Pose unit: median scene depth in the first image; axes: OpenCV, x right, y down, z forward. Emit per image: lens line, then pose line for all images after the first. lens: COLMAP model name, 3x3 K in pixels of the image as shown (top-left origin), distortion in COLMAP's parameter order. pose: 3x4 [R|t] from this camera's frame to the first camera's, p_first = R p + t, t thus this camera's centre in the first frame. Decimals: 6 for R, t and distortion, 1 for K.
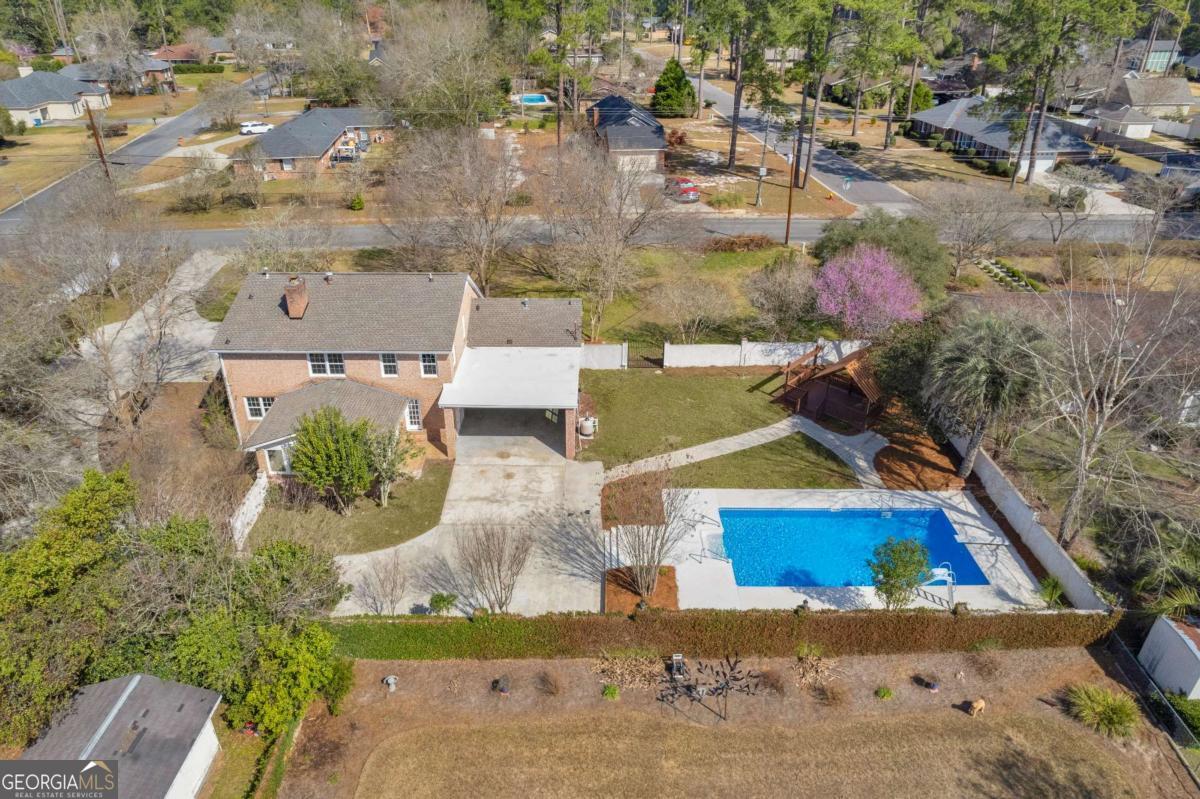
lens RADIAL K [[773.6, 0, 600.0], [0, 773.6, 399.5], [0, 0, 1]] dist [-0.053249, 0.002232]
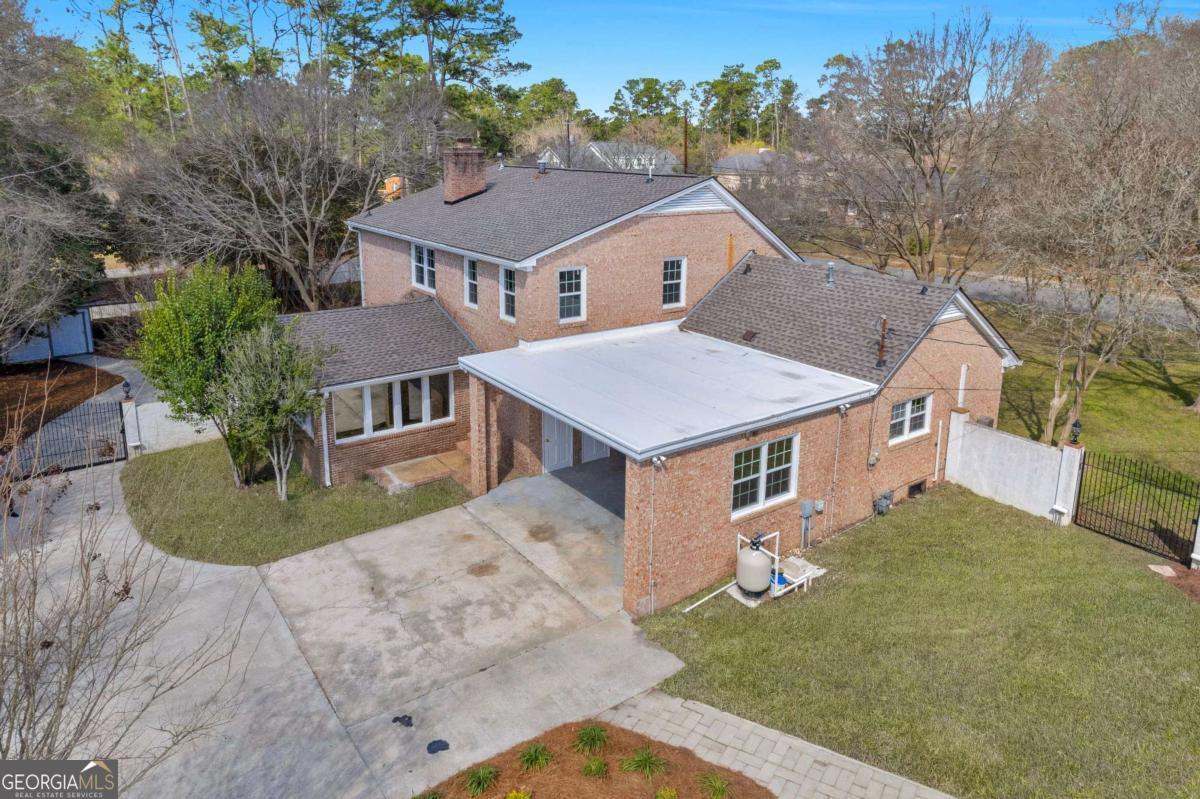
lens RADIAL K [[773.6, 0, 600.0], [0, 773.6, 399.5], [0, 0, 1]] dist [-0.053249, 0.002232]
pose [[0.585768, 0.252365, -0.770187, 0.201708], [-0.404581, 0.914467, -0.008065, -0.003093], [0.702275, 0.316327, 0.637767, 0.749600]]
